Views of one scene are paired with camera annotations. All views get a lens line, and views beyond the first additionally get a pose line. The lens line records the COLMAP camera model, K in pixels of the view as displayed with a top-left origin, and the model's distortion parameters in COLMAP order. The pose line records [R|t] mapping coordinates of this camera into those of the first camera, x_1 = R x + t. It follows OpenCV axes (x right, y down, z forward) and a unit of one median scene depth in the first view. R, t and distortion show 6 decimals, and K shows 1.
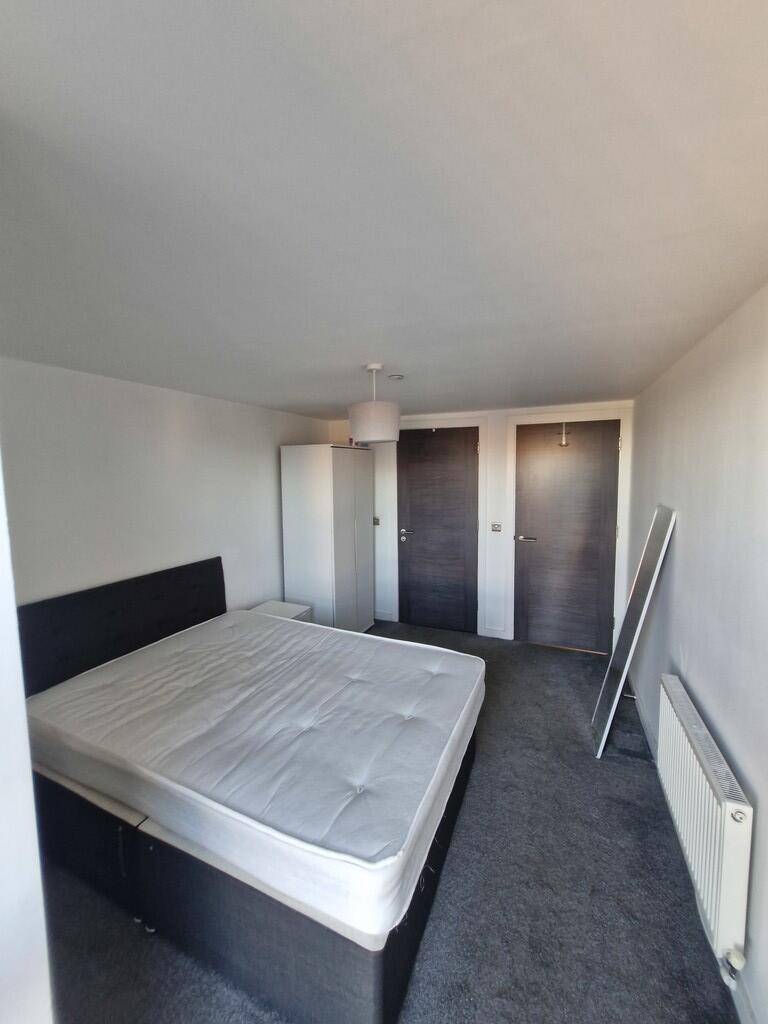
lens RADIAL K [[410.0, 0, 379.7], [0, 410.0, 502.3], [0, 0, 1]] dist [-0.000967, -0.000640]
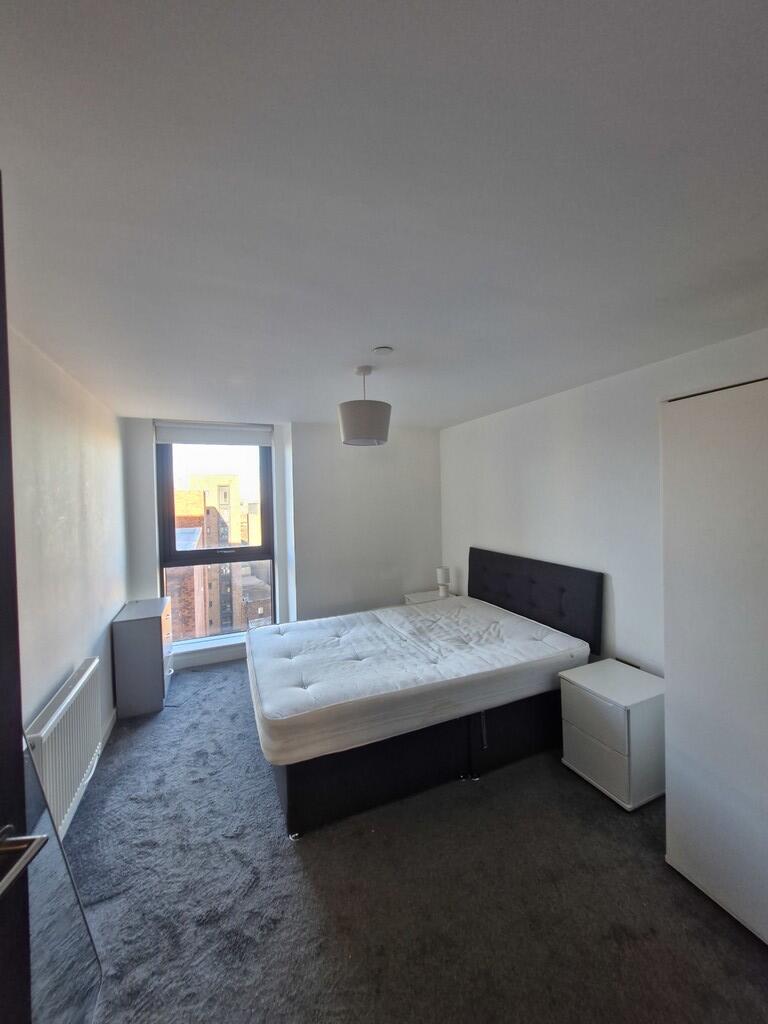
lens RADIAL K [[410.0, 0, 379.7], [0, 410.0, 502.3], [0, 0, 1]] dist [-0.000967, -0.000640]
pose [[-0.694986, 0.043048, -0.717734, 0.687041], [-0.021198, 0.996546, 0.080296, -0.087313], [0.718711, 0.071019, -0.691673, 1.777298]]
